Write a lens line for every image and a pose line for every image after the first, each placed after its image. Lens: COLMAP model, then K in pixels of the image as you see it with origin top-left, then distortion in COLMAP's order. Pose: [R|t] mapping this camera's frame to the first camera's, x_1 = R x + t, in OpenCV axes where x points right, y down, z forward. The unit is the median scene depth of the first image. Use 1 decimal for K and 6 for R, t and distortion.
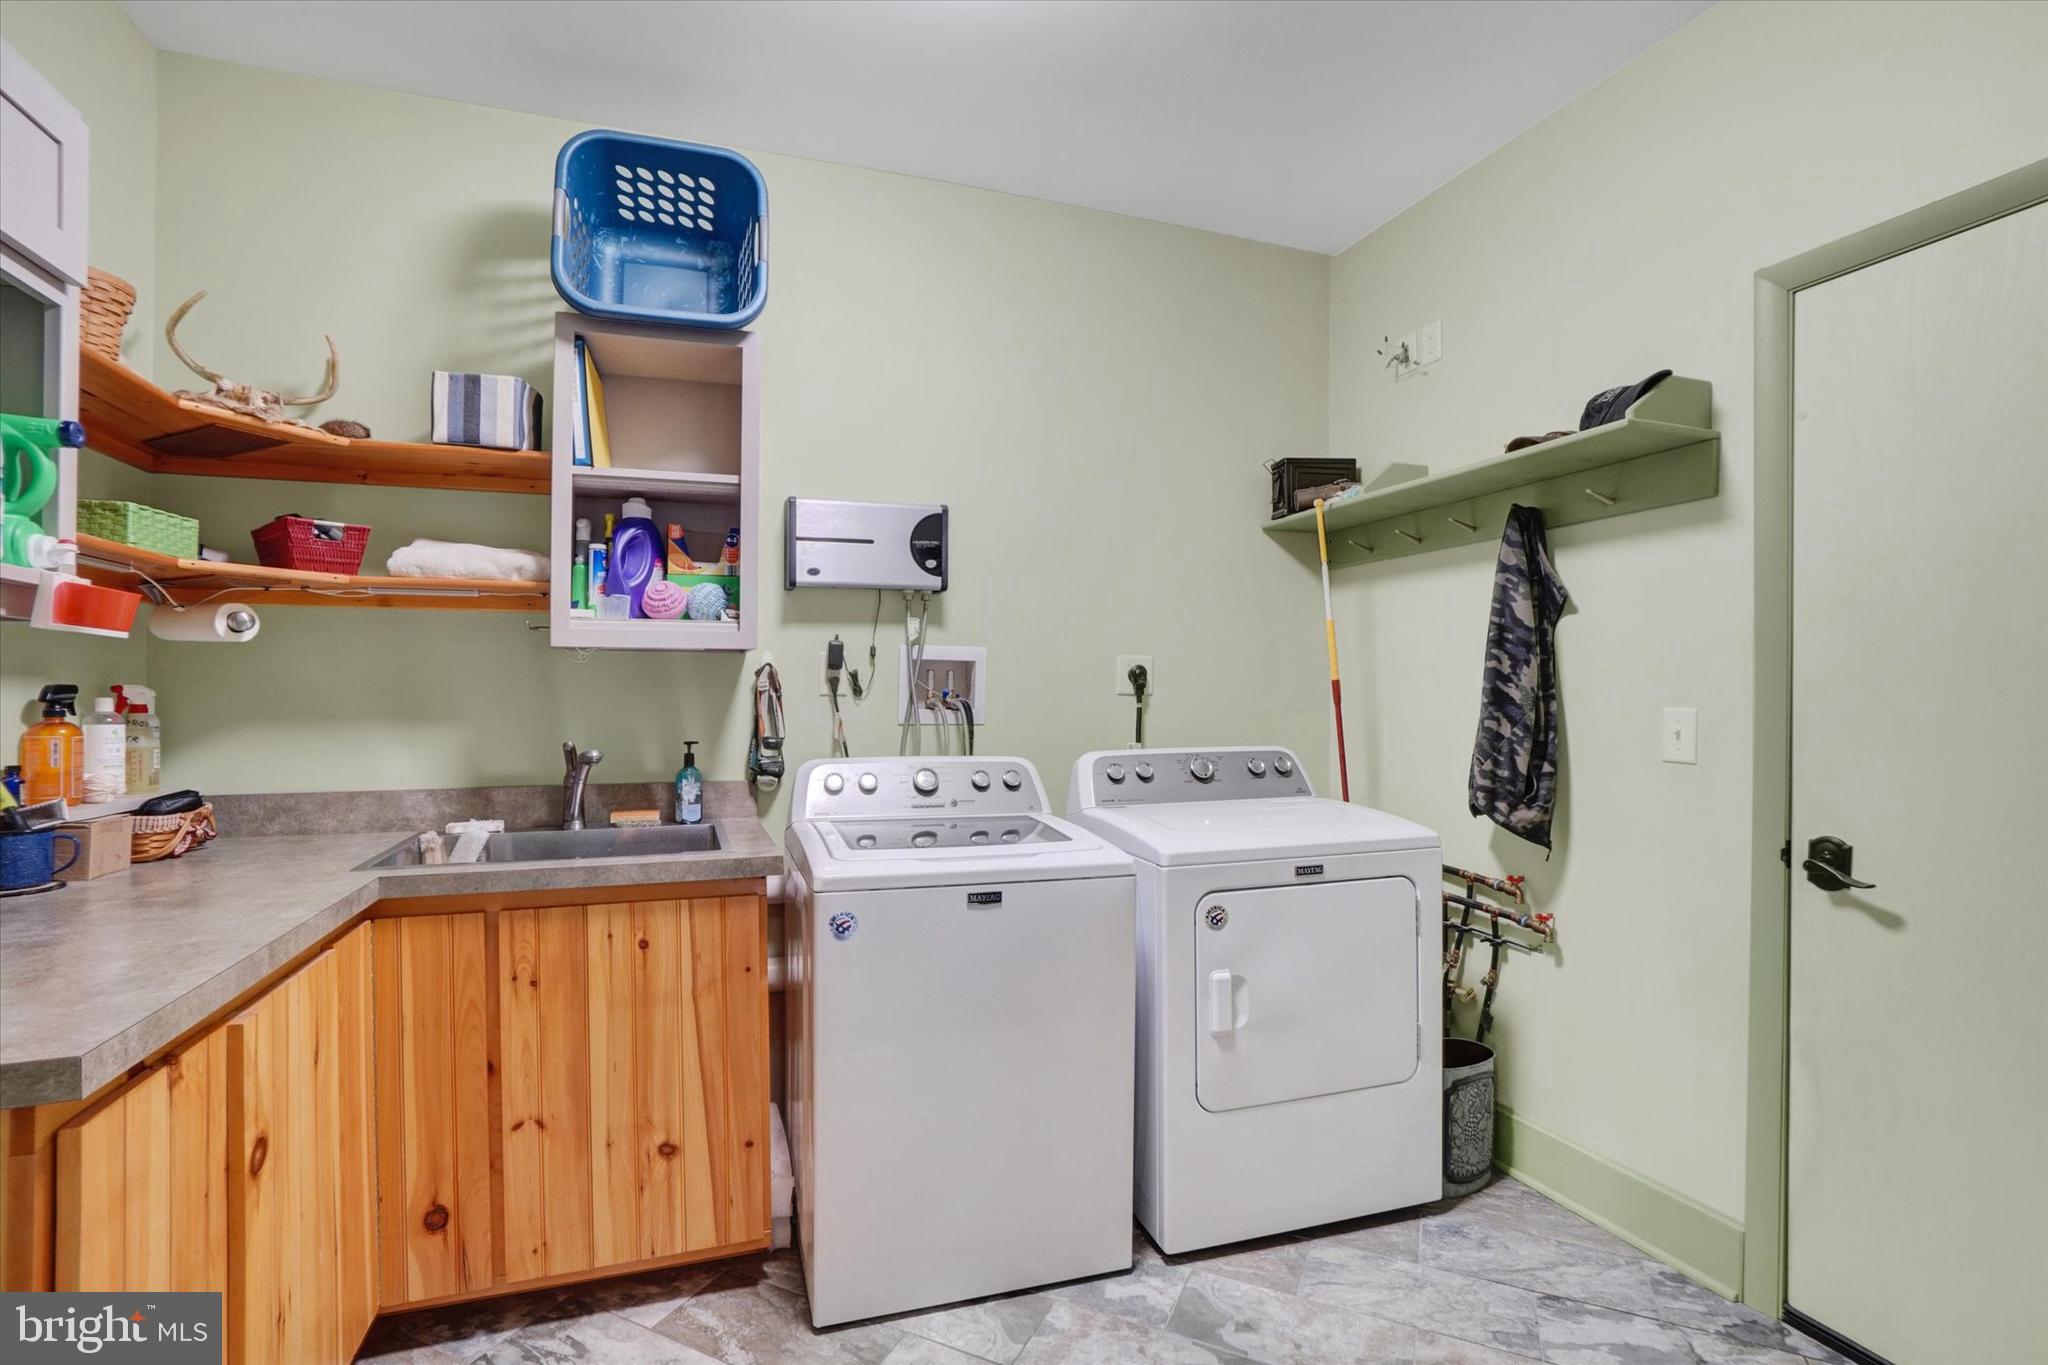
lens RADIAL K [[978.1, 0, 1019.6], [0, 978.1, 669.6], [0, 0, 1]] dist [-0.027693, -0.000538]
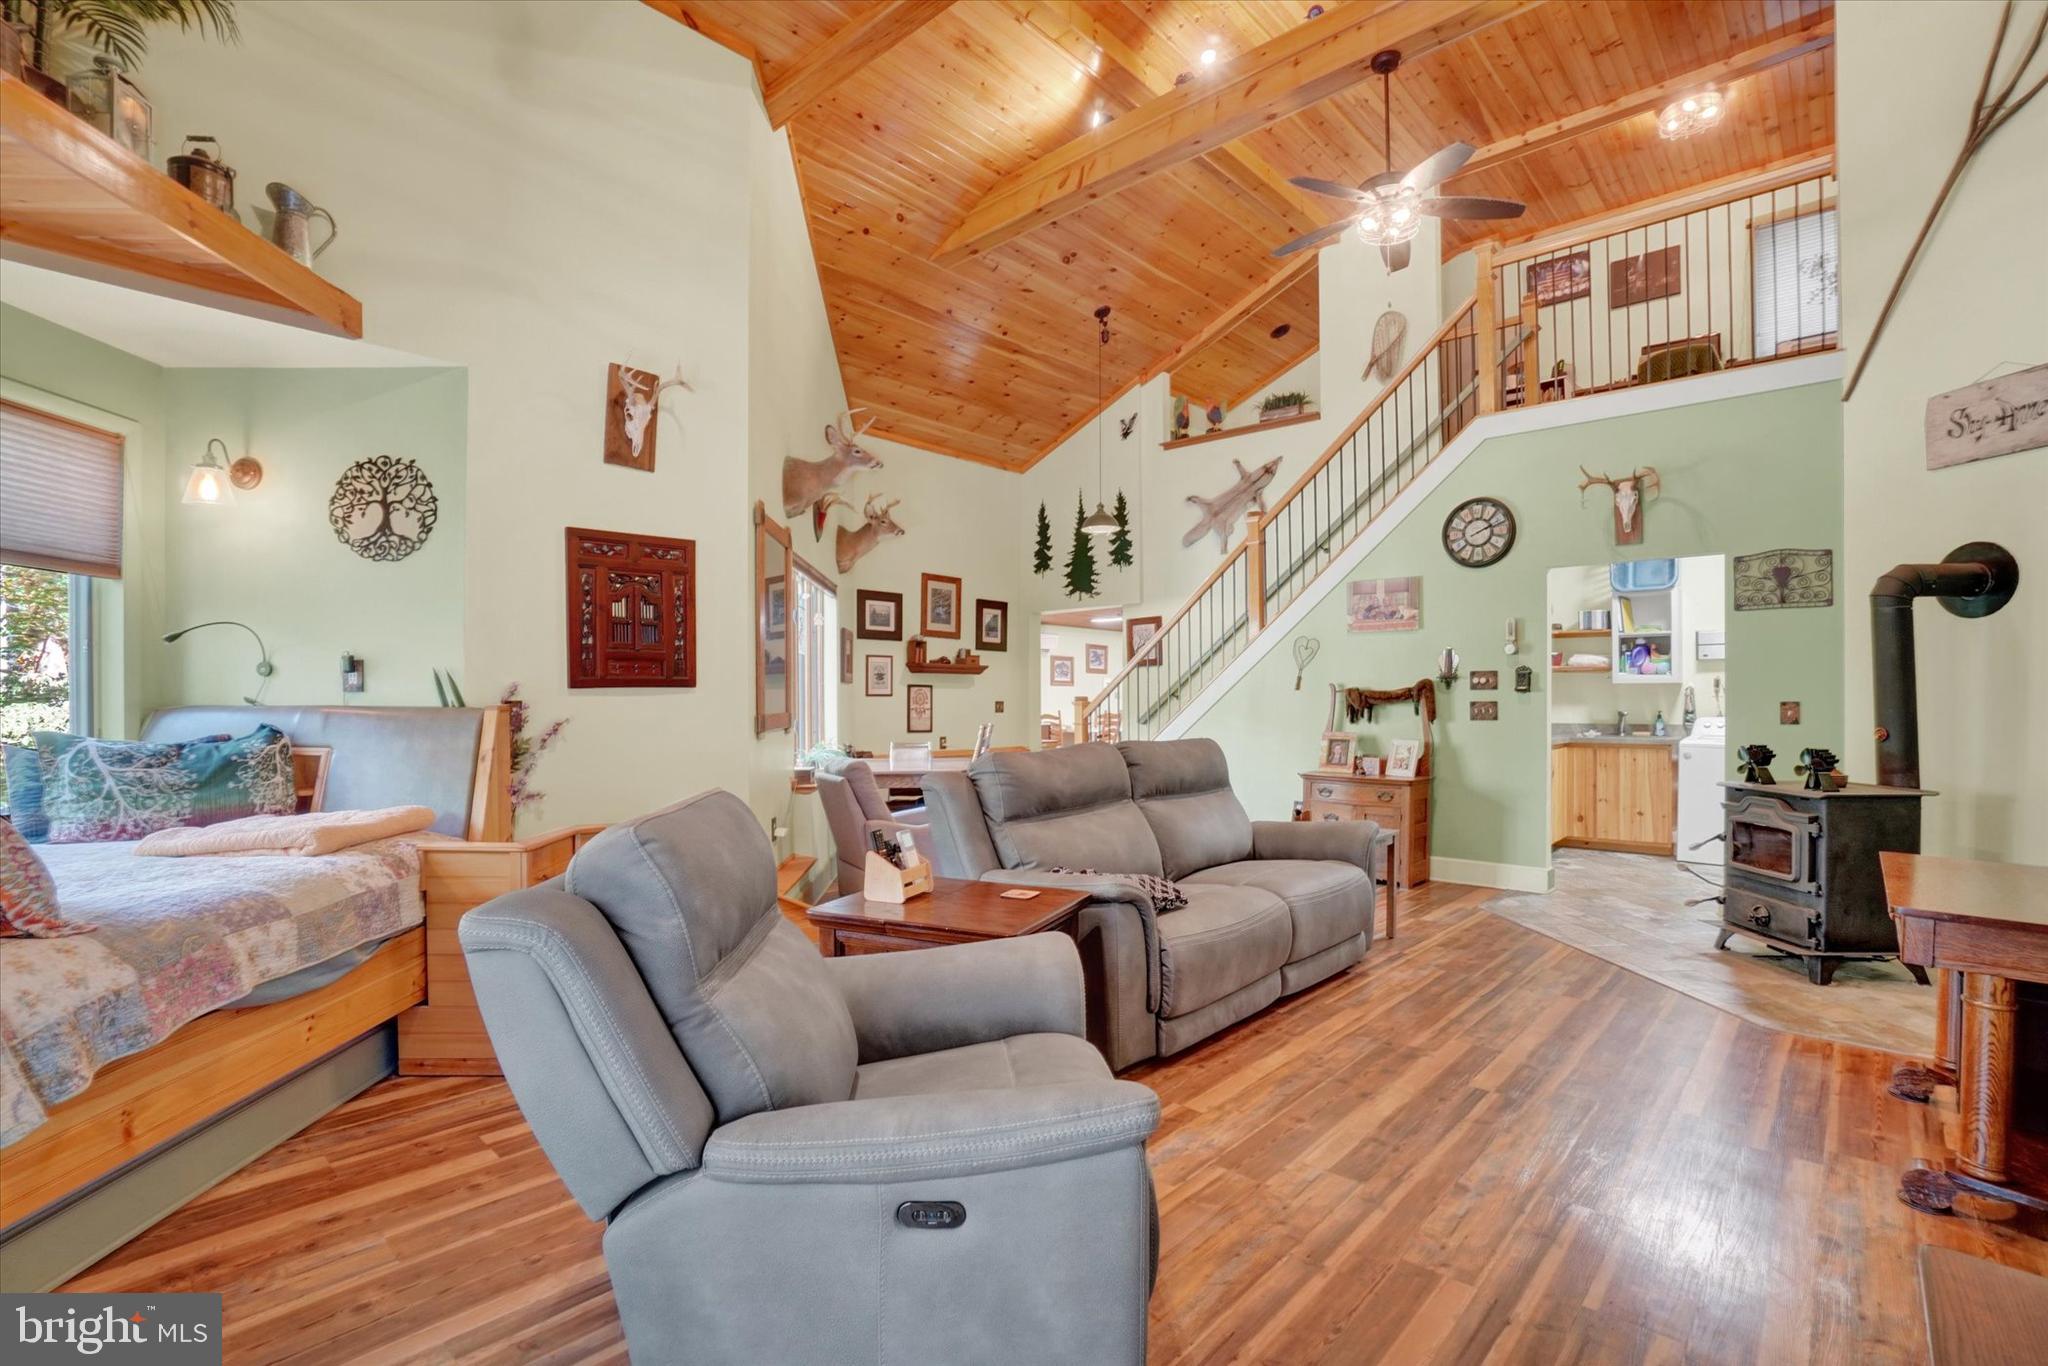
lens RADIAL K [[978.1, 0, 1031.8], [0, 978.1, 693.5], [0, 0, 1]] dist [-0.027693, -0.000538]
pose [[0.486565, -0.012368, -0.873557, 1.689213], [0.000720, 0.999905, -0.013756, 0.069787], [0.873644, 0.006064, 0.486528, -2.765256]]
